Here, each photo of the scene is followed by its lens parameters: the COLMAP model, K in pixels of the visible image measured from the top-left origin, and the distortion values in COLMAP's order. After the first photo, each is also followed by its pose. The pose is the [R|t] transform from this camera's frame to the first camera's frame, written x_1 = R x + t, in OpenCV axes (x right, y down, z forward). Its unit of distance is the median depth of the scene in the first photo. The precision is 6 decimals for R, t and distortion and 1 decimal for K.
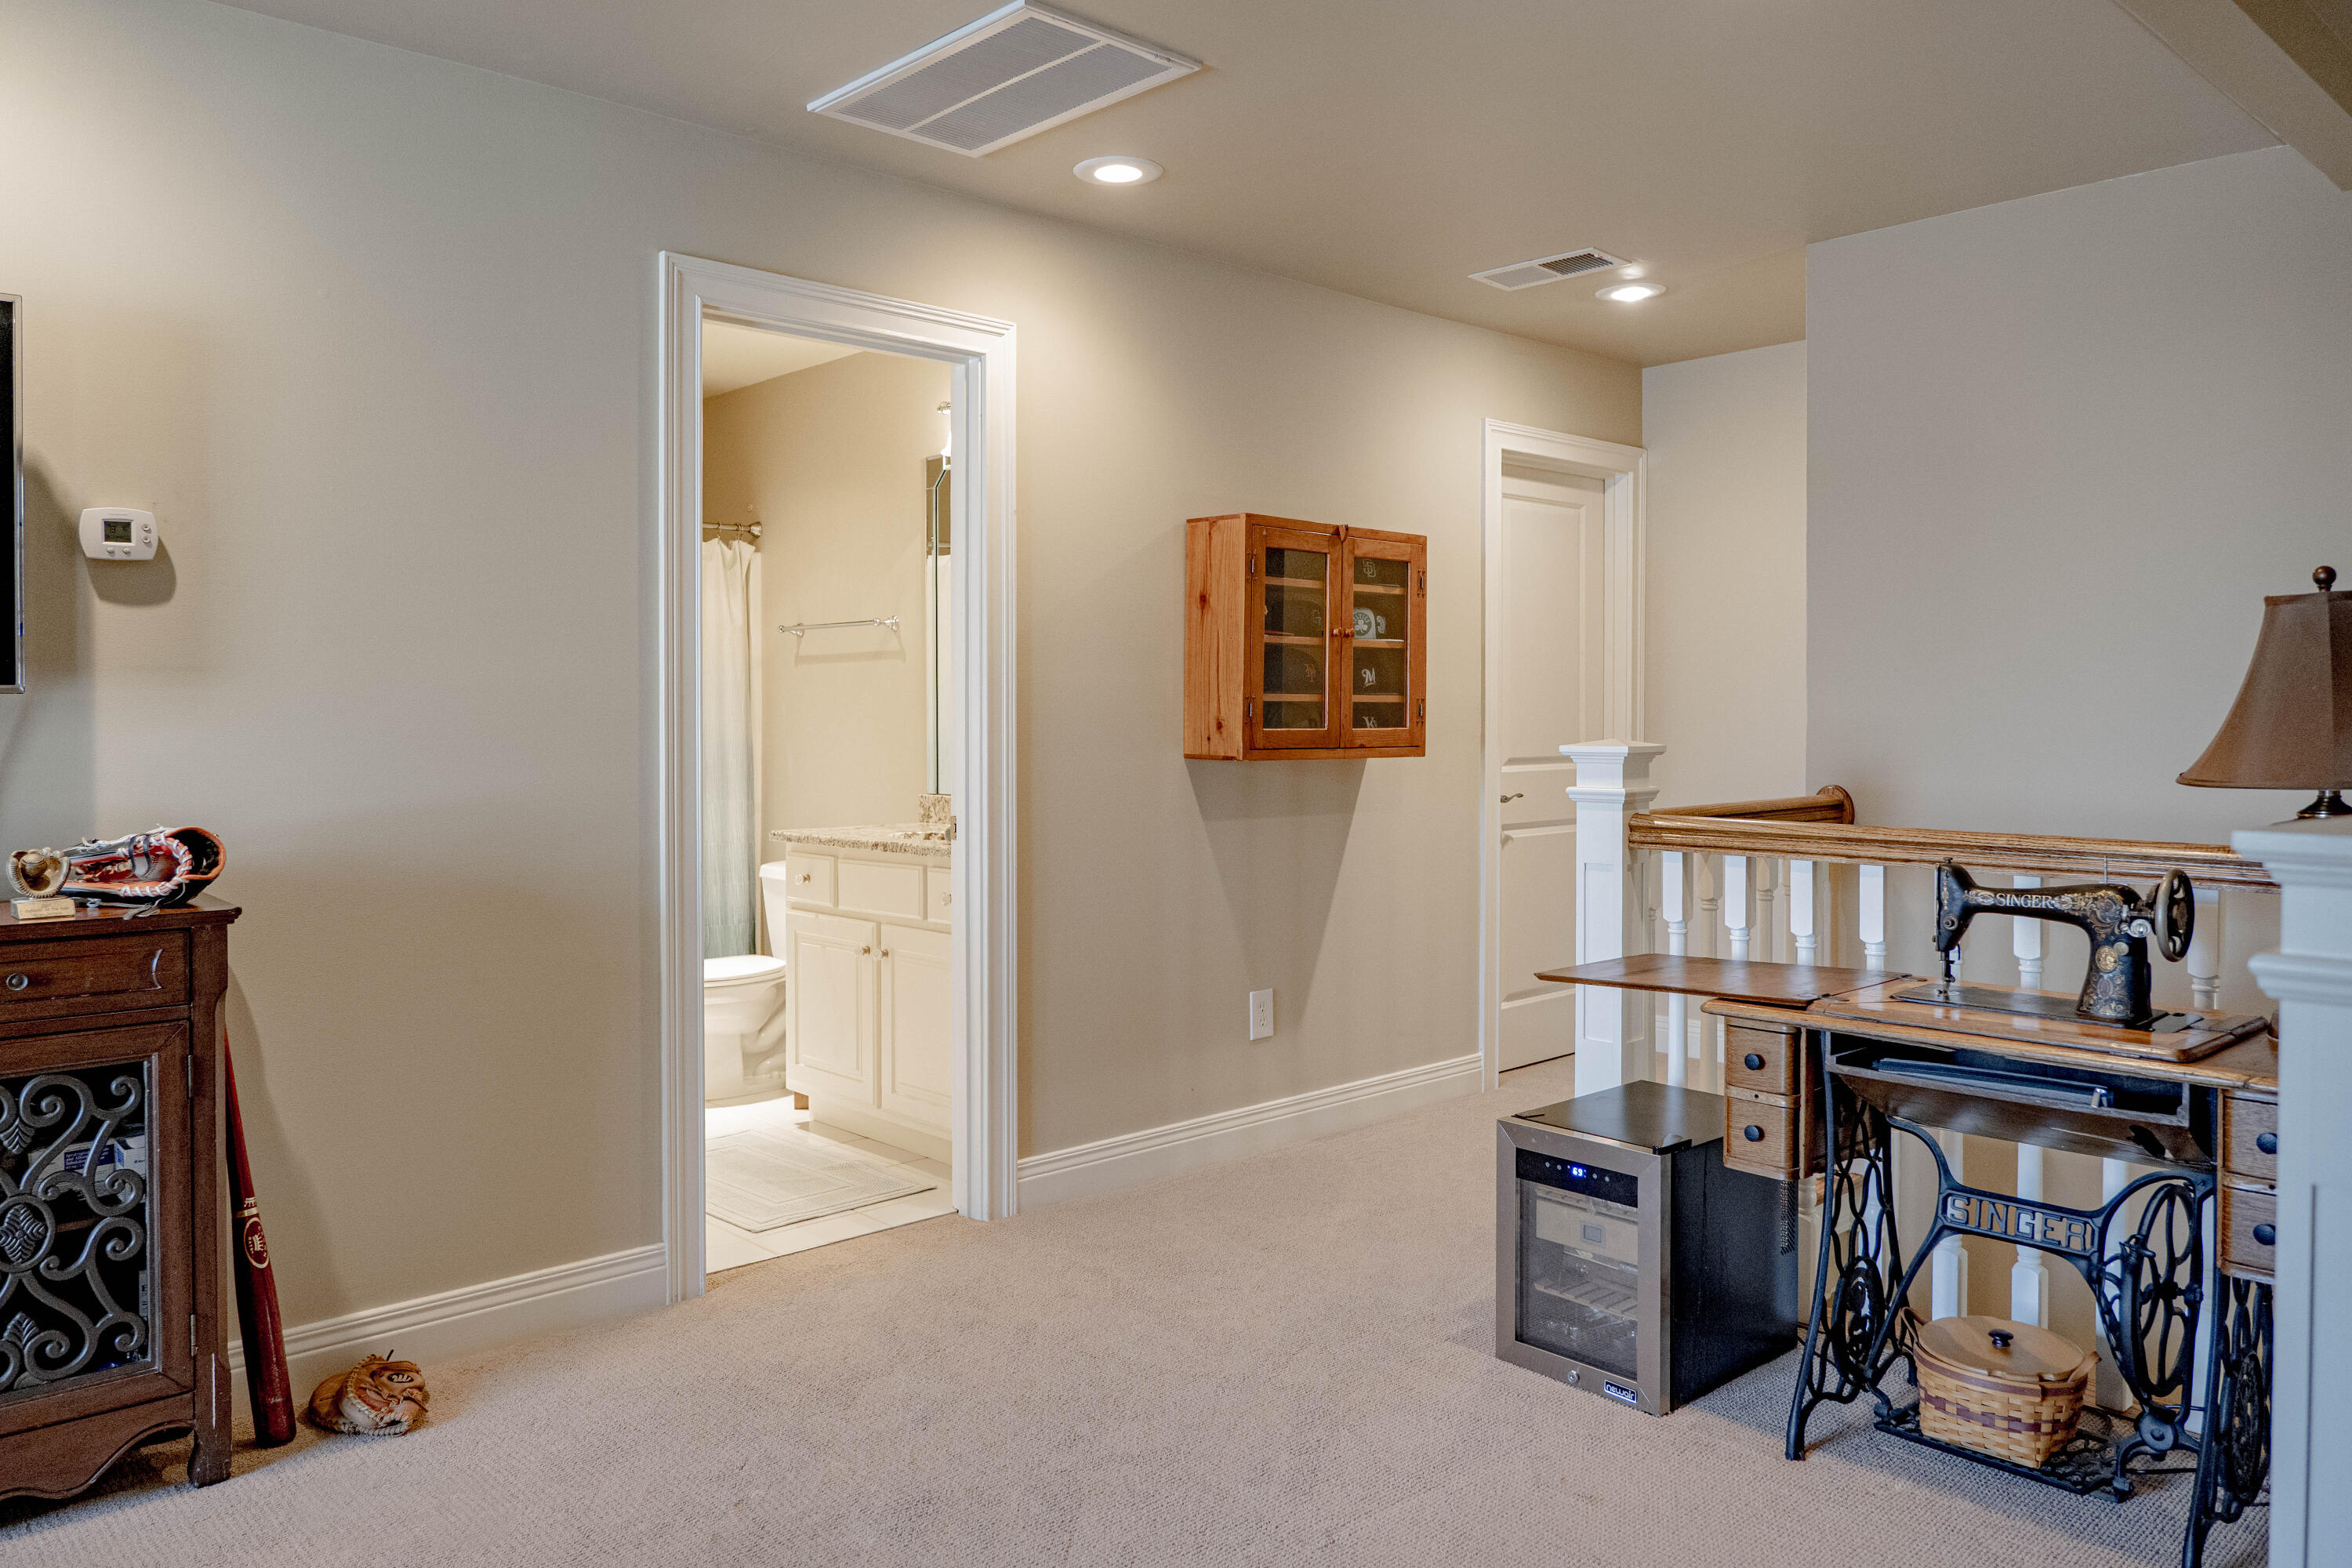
lens RADIAL K [[1648.2, 0, 1135.1], [0, 1648.2, 709.2], [0, 0, 1]] dist [-0.004951, -0.007681]
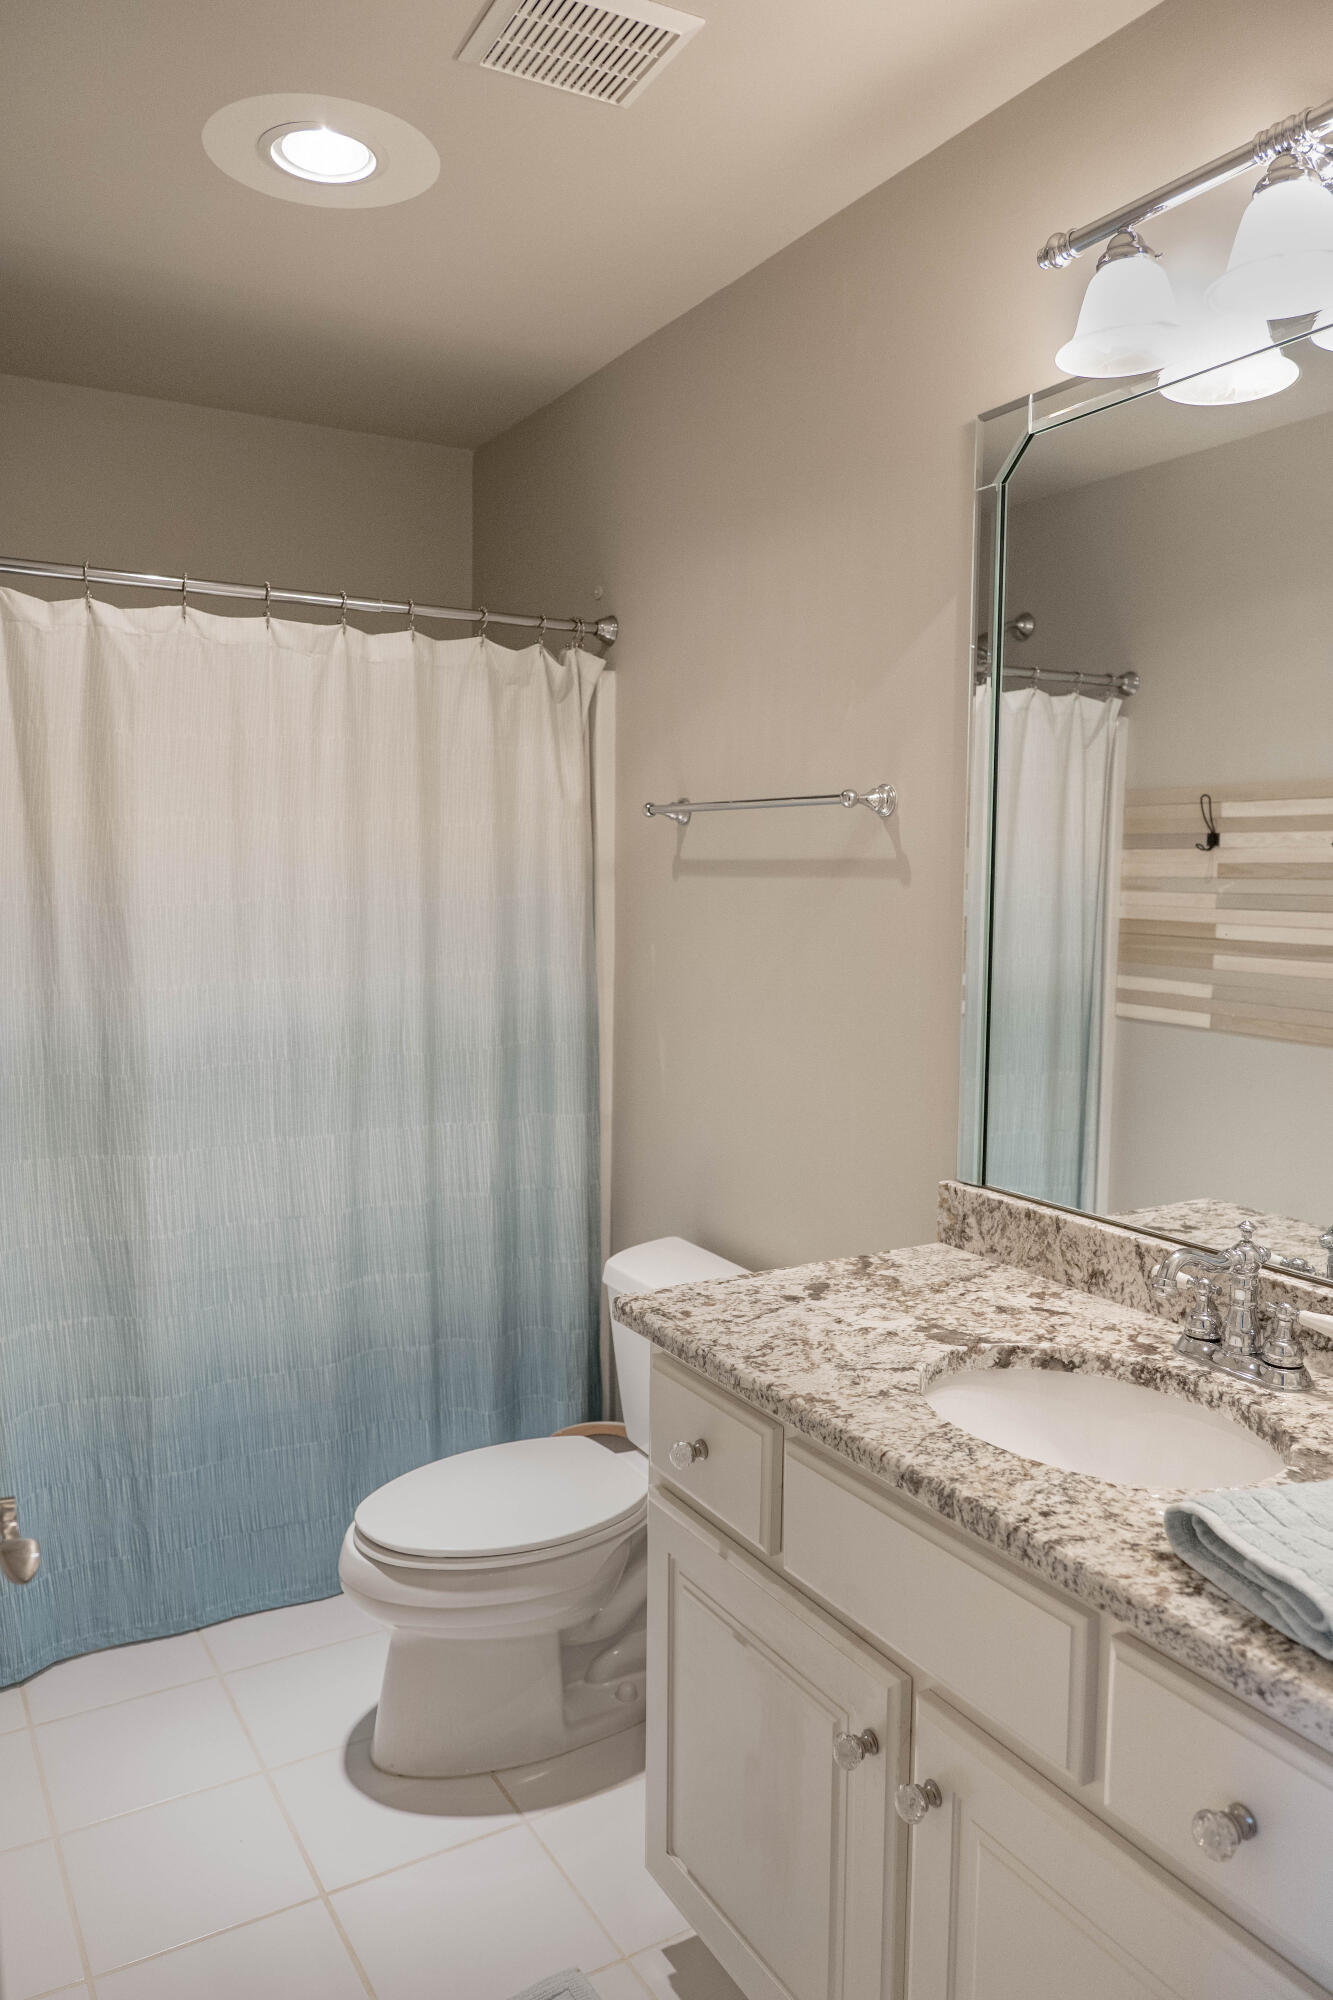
lens RADIAL K [[1401.5, 0, 668.2], [0, 1401.5, 1000.2], [0, 0, 1]] dist [-0.004951, -0.007681]
pose [[0.979632, 0.031708, -0.198281, -0.116363], [-0.012880, 0.995343, 0.095532, -0.030498], [0.200387, -0.091033, 0.975478, 0.551712]]
